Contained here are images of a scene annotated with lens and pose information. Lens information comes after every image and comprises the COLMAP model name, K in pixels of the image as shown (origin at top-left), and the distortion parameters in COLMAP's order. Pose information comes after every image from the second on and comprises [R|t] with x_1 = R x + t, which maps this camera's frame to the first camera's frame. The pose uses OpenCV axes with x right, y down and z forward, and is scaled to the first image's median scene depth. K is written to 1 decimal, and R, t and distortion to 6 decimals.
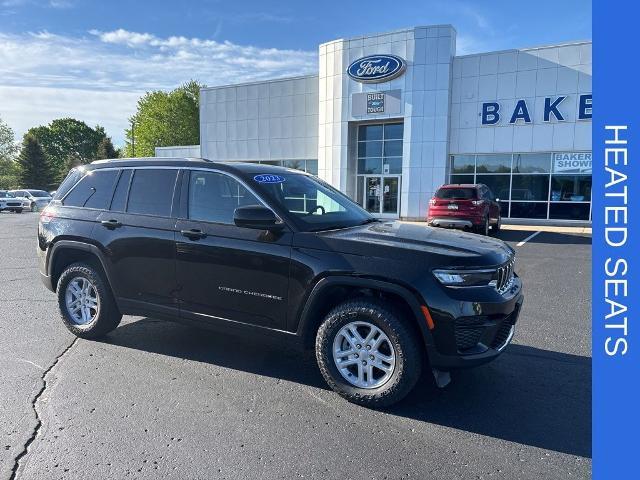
lens RADIAL K [[487.4, 0, 312.2], [0, 487.4, 241.2], [0, 0, 1]] dist [0.006477, 0.001024]
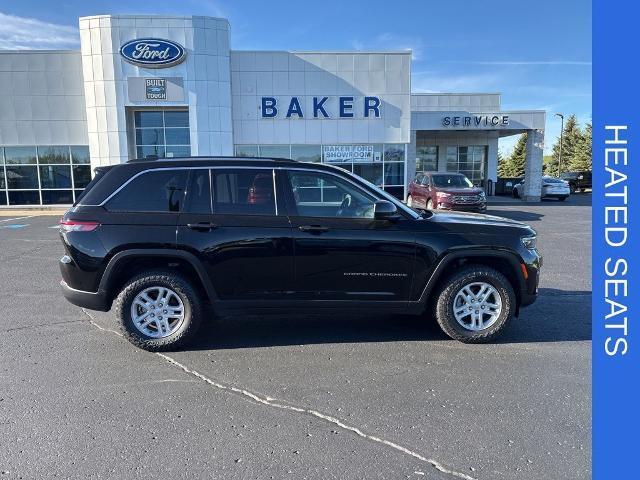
lens RADIAL K [[497.4, 0, 308.4], [0, 497.4, 243.0], [0, 0, 1]] dist [-0.010695, -0.011811]
pose [[0.837016, -0.088104, 0.540038, -0.188927], [0.072194, 0.996106, 0.050613, -0.009209], [-0.542394, -0.003376, 0.840117, 0.015047]]
